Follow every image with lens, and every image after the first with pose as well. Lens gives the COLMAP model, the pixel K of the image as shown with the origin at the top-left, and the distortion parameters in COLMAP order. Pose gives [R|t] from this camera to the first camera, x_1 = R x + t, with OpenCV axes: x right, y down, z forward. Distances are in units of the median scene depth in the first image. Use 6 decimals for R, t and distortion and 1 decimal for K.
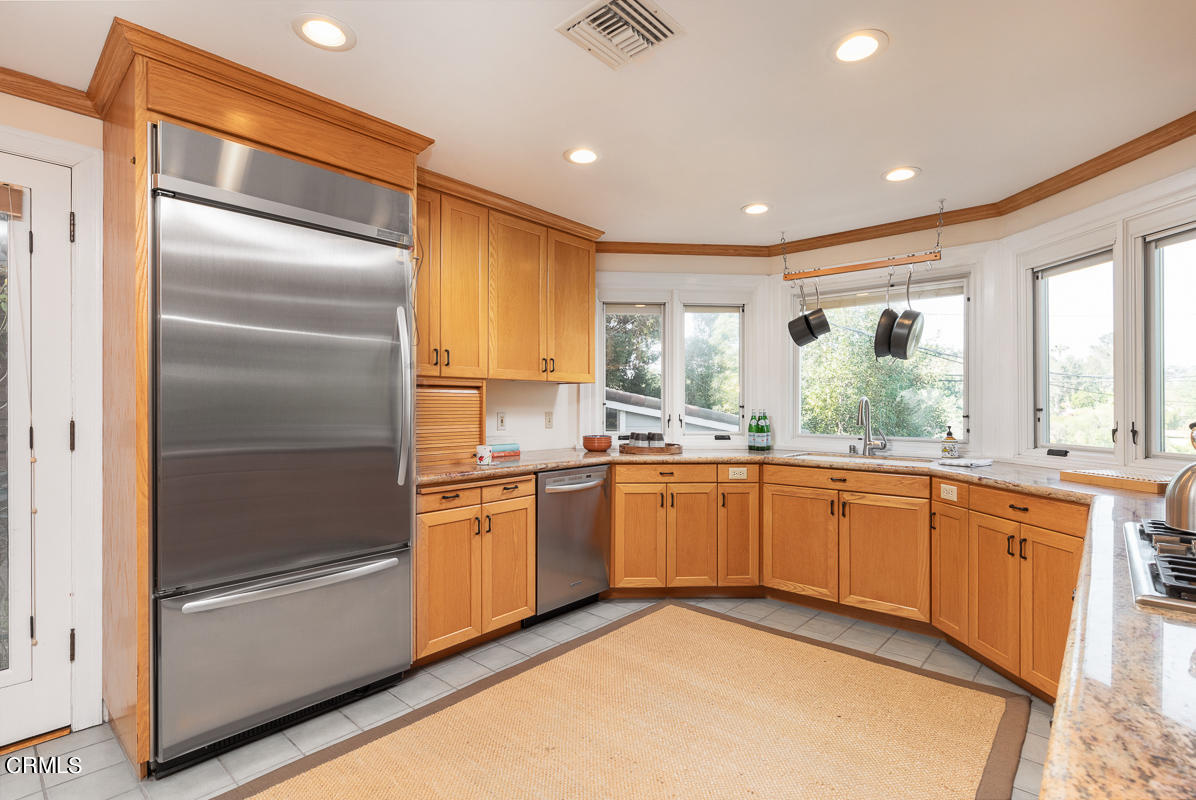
lens RADIAL K [[575.0, 0, 598.0], [0, 575.0, 400.0], [0, 0, 1]] dist [0.001378, 0.000030]
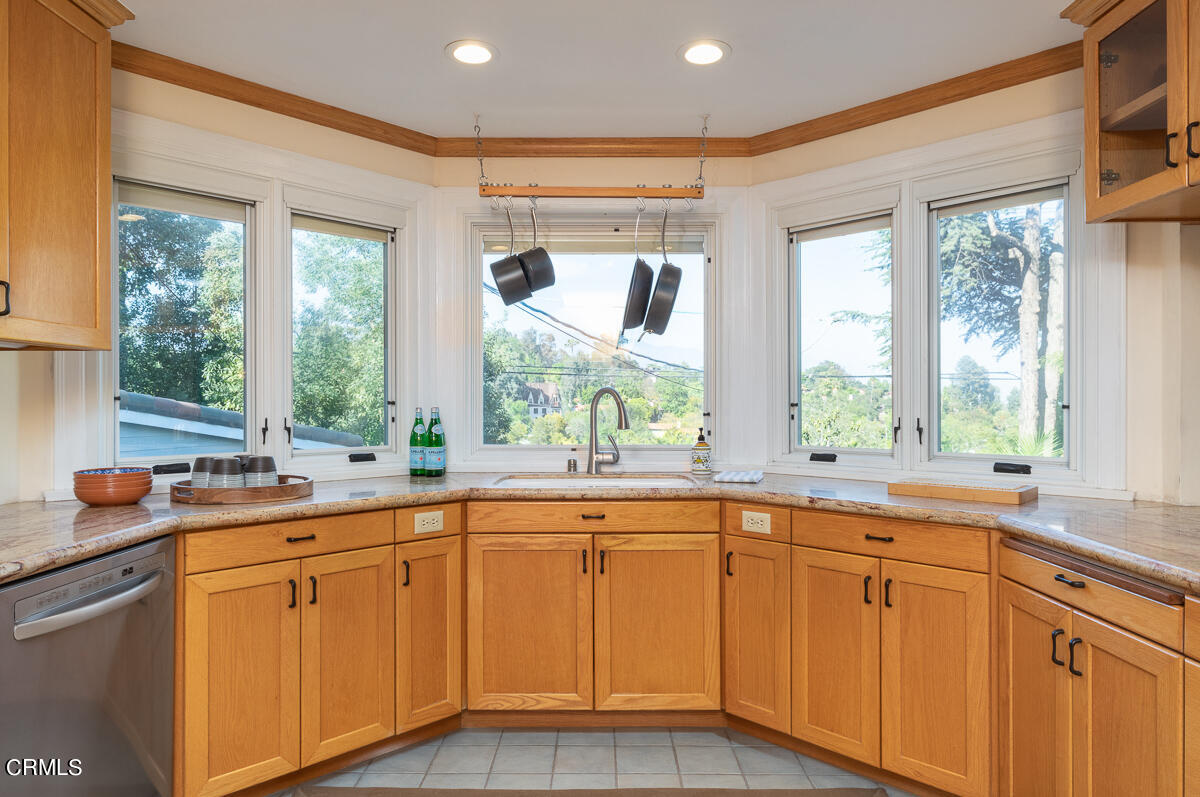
lens RADIAL K [[743.1, 0, 600.0], [0, 743.1, 398.5], [0, 0, 1]] dist [0.005551, -0.002248]
pose [[0.750710, -0.001130, 0.660631, -0.118973], [-0.002291, 0.999988, 0.004314, 0.004187], [-0.660628, -0.004752, 0.750699, 0.376881]]
